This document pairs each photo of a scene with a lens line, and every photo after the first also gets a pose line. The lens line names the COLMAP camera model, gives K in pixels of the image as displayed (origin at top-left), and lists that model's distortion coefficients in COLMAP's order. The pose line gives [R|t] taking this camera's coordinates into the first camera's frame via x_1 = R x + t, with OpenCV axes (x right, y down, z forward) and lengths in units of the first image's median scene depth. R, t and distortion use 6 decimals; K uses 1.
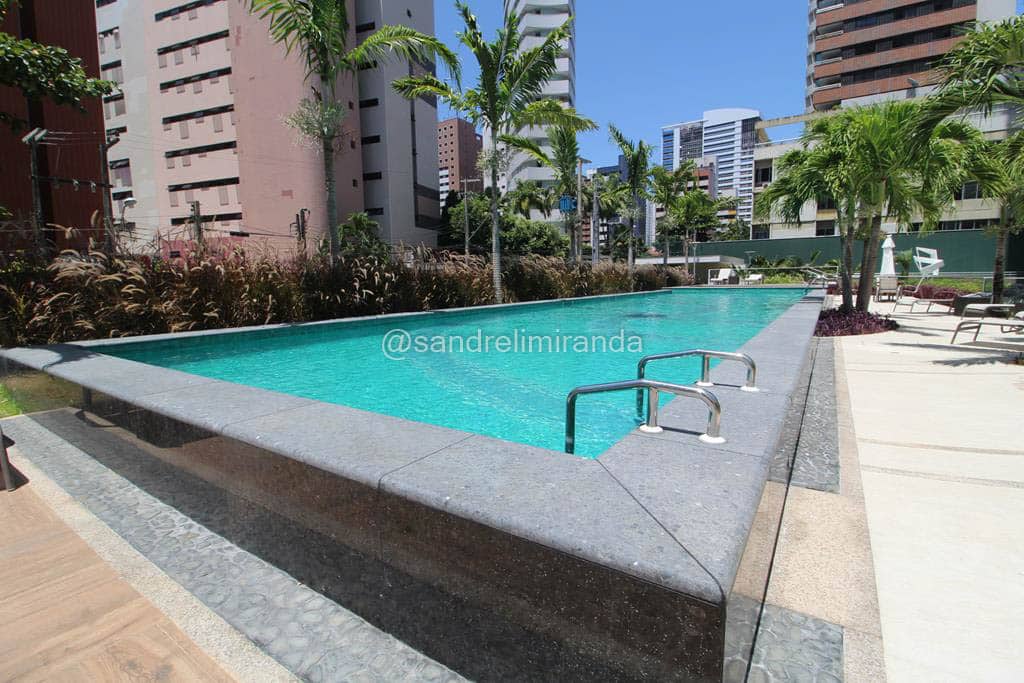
lens RADIAL K [[475.1, 0, 515.1], [0, 475.1, 333.1], [0, 0, 1]] dist [-0.003365, -0.010809]
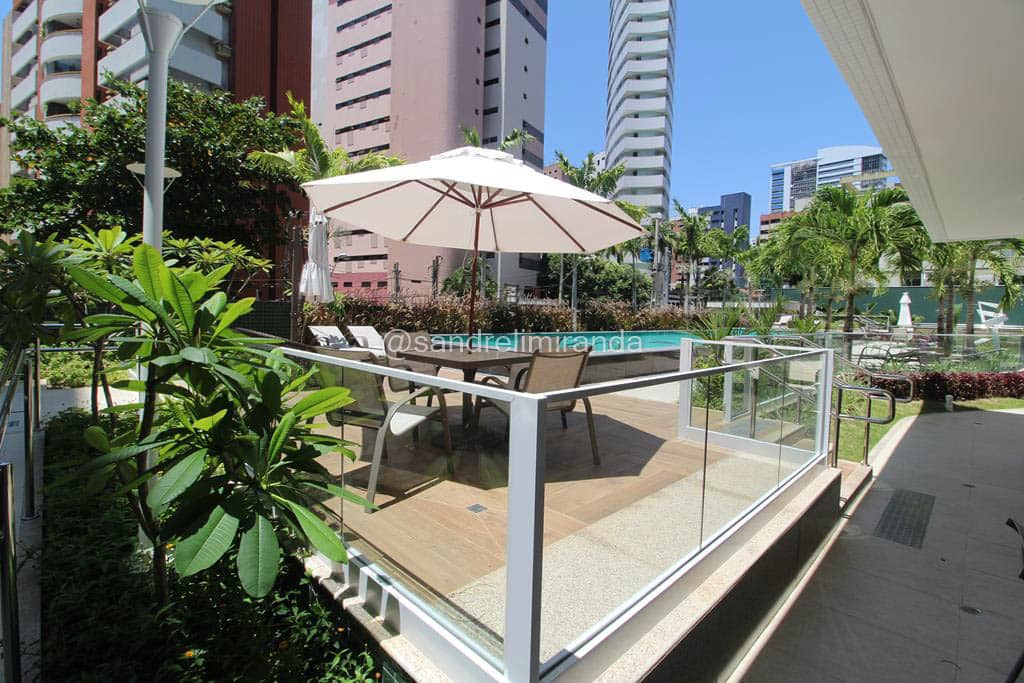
lens RADIAL K [[475.1, 0, 510.2], [0, 475.1, 334.4], [0, 0, 1]] dist [-0.003365, -0.010809]
pose [[0.976709, 0.050788, -0.208469, 0.044707], [-0.064365, 0.996189, -0.058868, 0.025874], [0.204685, 0.070915, 0.976256, -0.285719]]
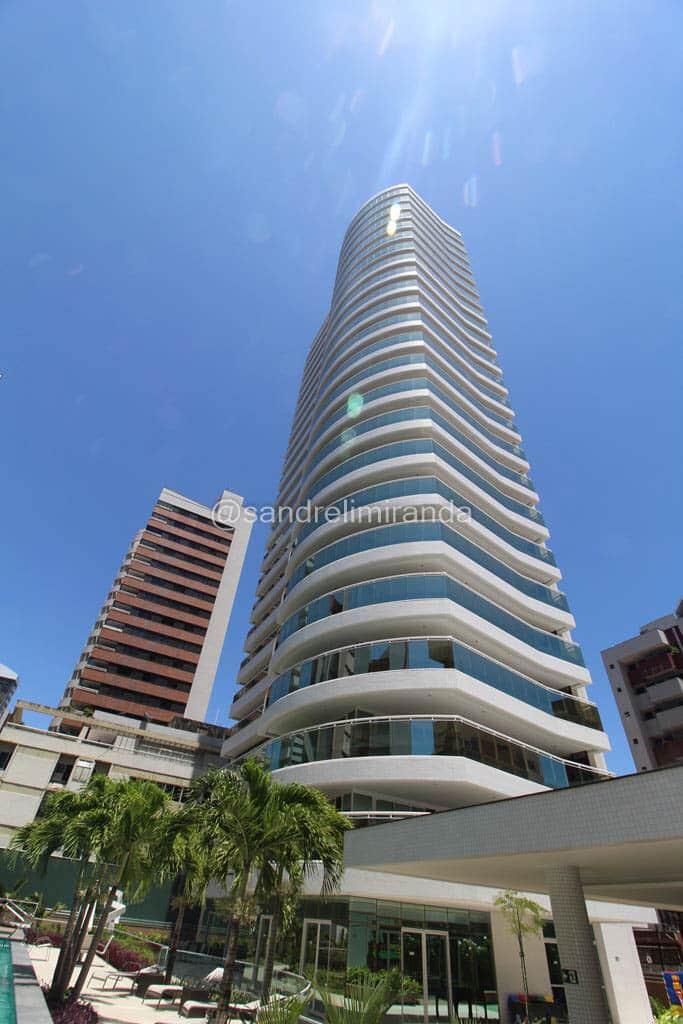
lens RADIAL K [[475.1, 0, 335.4], [0, 475.1, 507.3], [0, 0, 1]] dist [-0.003365, -0.010809]
pose [[0.460007, 0.628666, 0.627035, -0.102561], [0.016191, 0.700131, -0.713831, -0.026355], [-0.887768, 0.338520, 0.311886, -0.049097]]
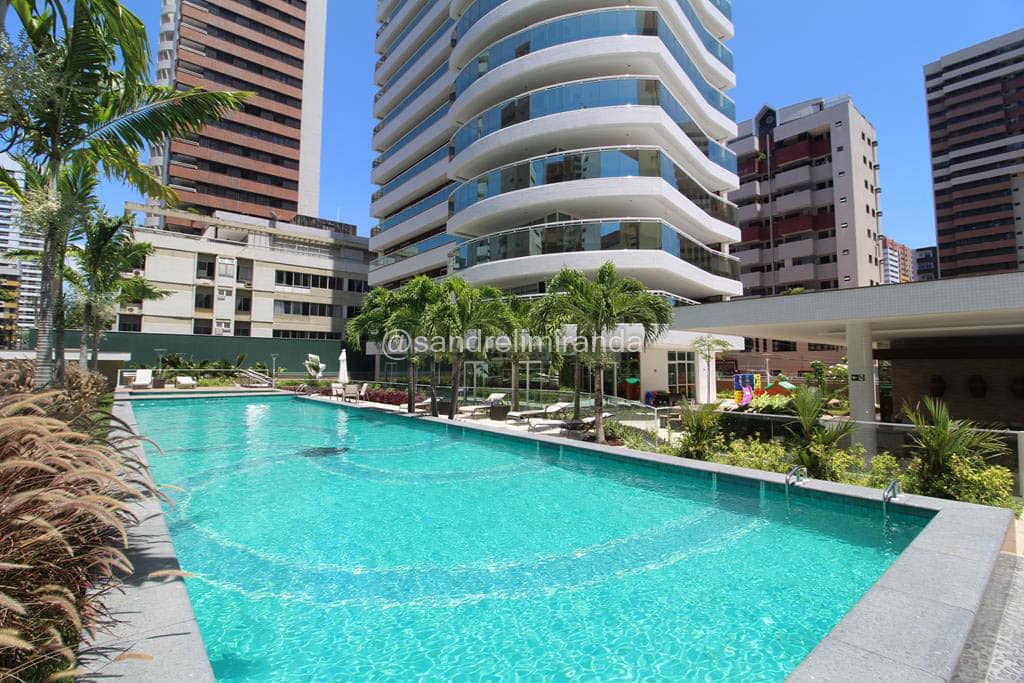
lens RADIAL K [[475.1, 0, 515.2], [0, 475.1, 332.1], [0, 0, 1]] dist [-0.003365, -0.010809]
pose [[0.277134, 0.083932, 0.957158, -0.220712], [0.098920, 0.988392, -0.115312, -0.047917], [-0.955726, 0.126639, 0.265614, 0.168189]]
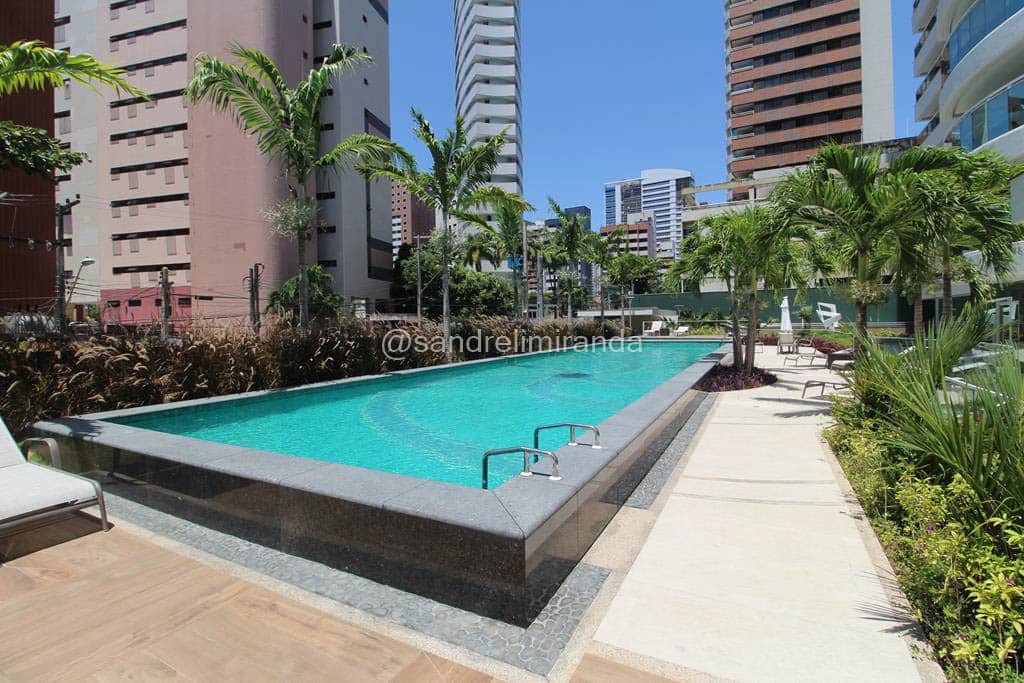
lens RADIAL K [[475.1, 0, 515.7], [0, 475.1, 329.9], [0, 0, 1]] dist [-0.003365, -0.010809]
pose [[0.994784, -0.002093, 0.101986, 0.004301], [0.012196, 0.995059, -0.098538, -0.013241], [-0.101276, 0.099268, 0.989893, -0.067162]]
